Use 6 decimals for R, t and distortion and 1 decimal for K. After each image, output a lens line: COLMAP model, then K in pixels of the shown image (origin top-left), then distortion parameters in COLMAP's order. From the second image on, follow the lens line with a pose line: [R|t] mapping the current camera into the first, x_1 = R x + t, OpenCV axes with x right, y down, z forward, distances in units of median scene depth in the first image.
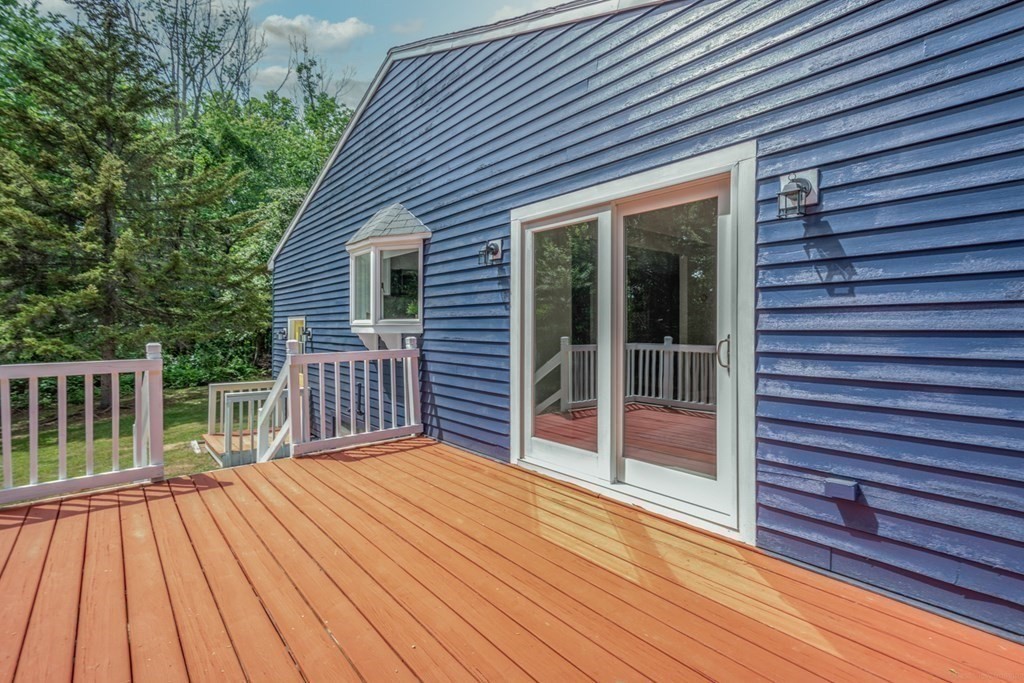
lens RADIAL K [[465.9, 0, 513.5], [0, 465.9, 327.6], [0, 0, 1]] dist [0.001892, 0.000015]
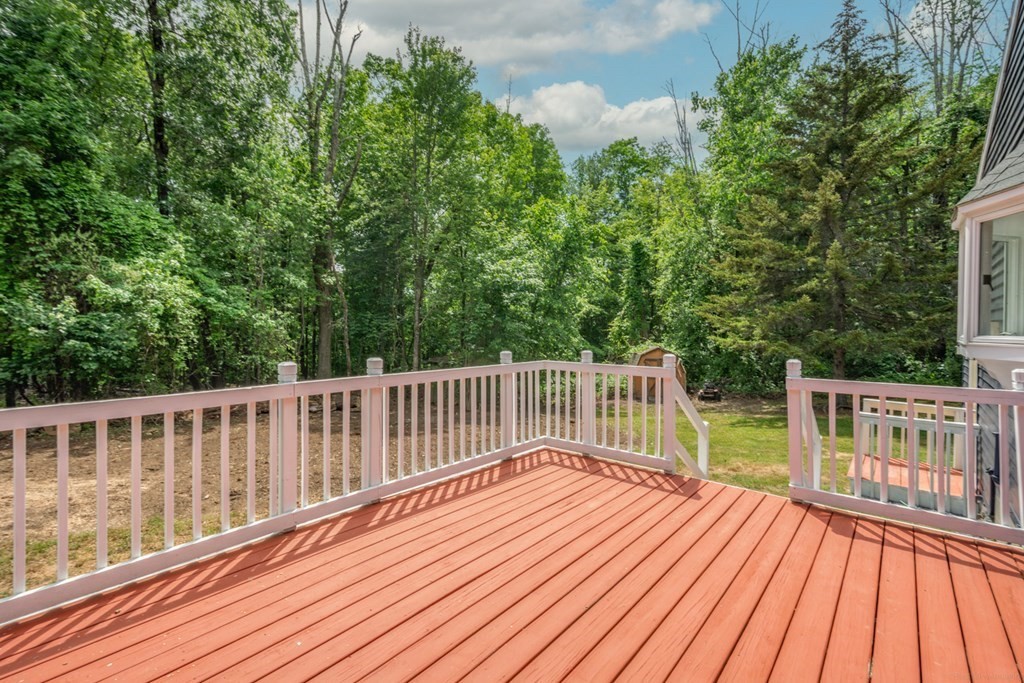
lens RADIAL K [[465.9, 0, 525.3], [0, 465.9, 327.6], [0, 0, 1]] dist [0.001892, 0.000015]
pose [[0.159884, 0.007326, -0.987109, 0.230699], [-0.008972, 0.999942, 0.005968, -0.027562], [0.987095, 0.007902, 0.159940, 0.322061]]
